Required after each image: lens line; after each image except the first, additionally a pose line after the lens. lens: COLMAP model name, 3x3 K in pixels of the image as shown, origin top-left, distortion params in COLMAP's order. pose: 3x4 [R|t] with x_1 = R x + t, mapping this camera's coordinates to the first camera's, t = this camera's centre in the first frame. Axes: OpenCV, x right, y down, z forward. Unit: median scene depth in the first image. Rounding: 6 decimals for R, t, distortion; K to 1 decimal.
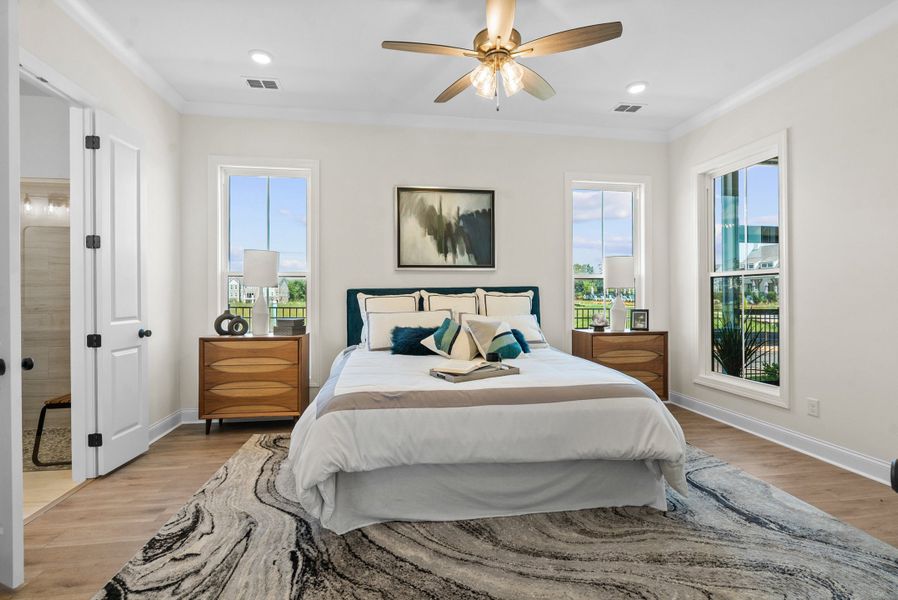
lens RADIAL K [[417.3, 0, 444.4], [0, 417.3, 294.1], [0, 0, 1]] dist [-0.005126, -0.000611]
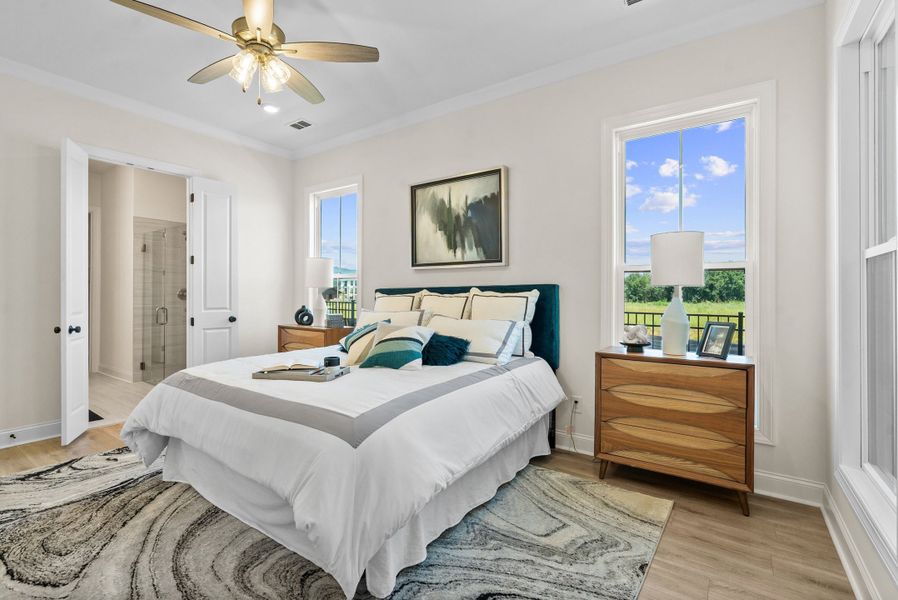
lens RADIAL K [[417.3, 0, 448.0], [0, 417.3, 292.5], [0, 0, 1]] dist [-0.005126, -0.000611]
pose [[0.721199, 0.001775, -0.692725, 0.624154], [-0.005960, 0.999976, -0.003643, 0.000185], [0.692702, 0.006756, 0.721192, 0.338553]]
